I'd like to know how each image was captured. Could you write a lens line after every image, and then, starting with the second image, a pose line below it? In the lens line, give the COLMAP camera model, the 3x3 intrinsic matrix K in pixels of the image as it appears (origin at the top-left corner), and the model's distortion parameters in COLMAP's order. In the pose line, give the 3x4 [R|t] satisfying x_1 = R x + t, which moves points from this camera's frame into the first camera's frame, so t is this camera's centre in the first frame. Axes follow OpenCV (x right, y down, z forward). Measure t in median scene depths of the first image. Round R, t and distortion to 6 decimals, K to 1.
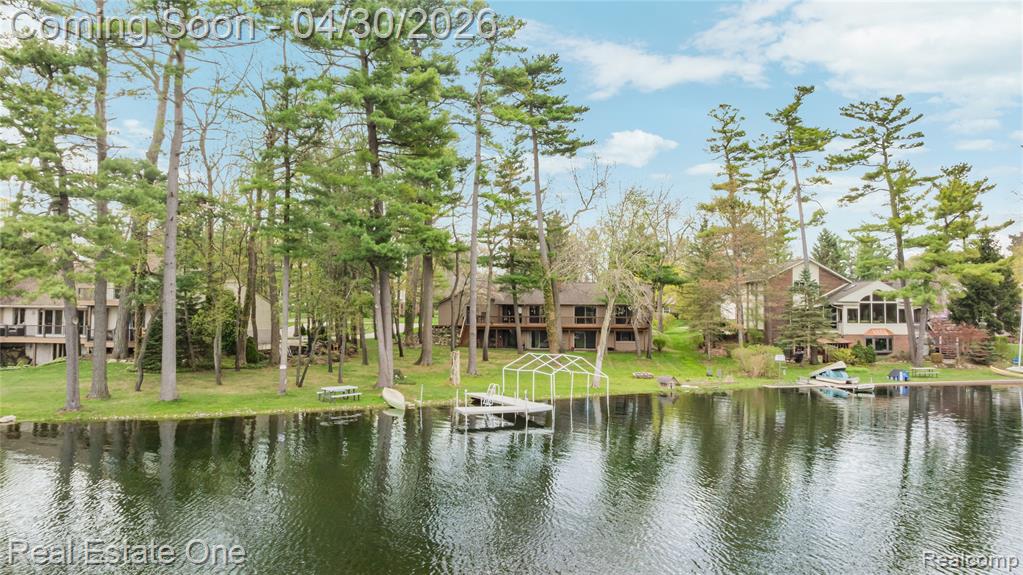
lens RADIAL K [[716.4, 0, 512.3], [0, 716.4, 290.3], [0, 0, 1]] dist [-0.024297, 0.010690]
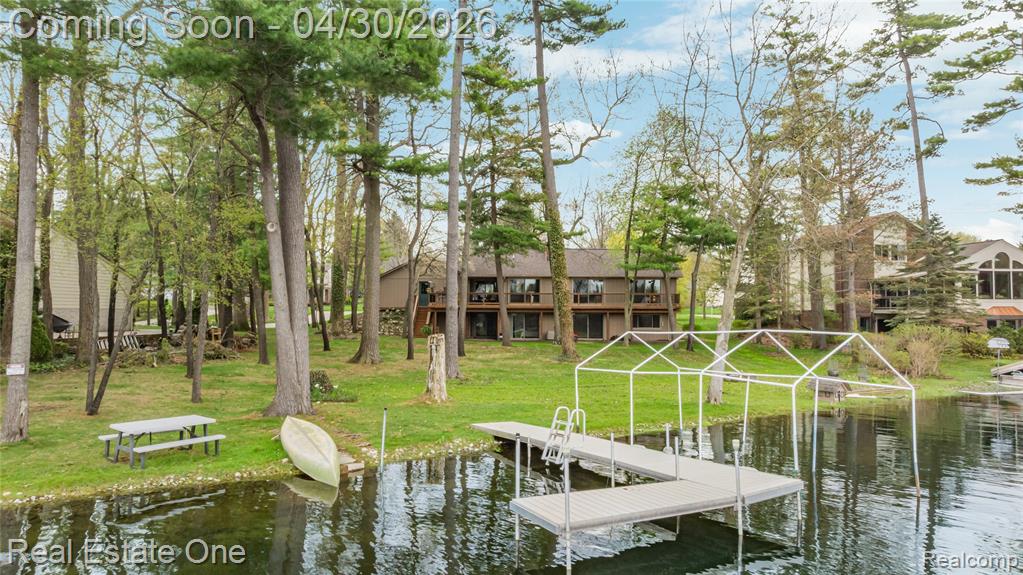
lens RADIAL K [[716.4, 0, 510.5], [0, 716.4, 286.6], [0, 0, 1]] dist [-0.024297, 0.010690]
pose [[0.995159, 0.000825, 0.098278, -0.054883], [-0.000557, 0.999996, -0.002751, 0.037334], [-0.098280, 0.002683, 0.995155, 0.349818]]
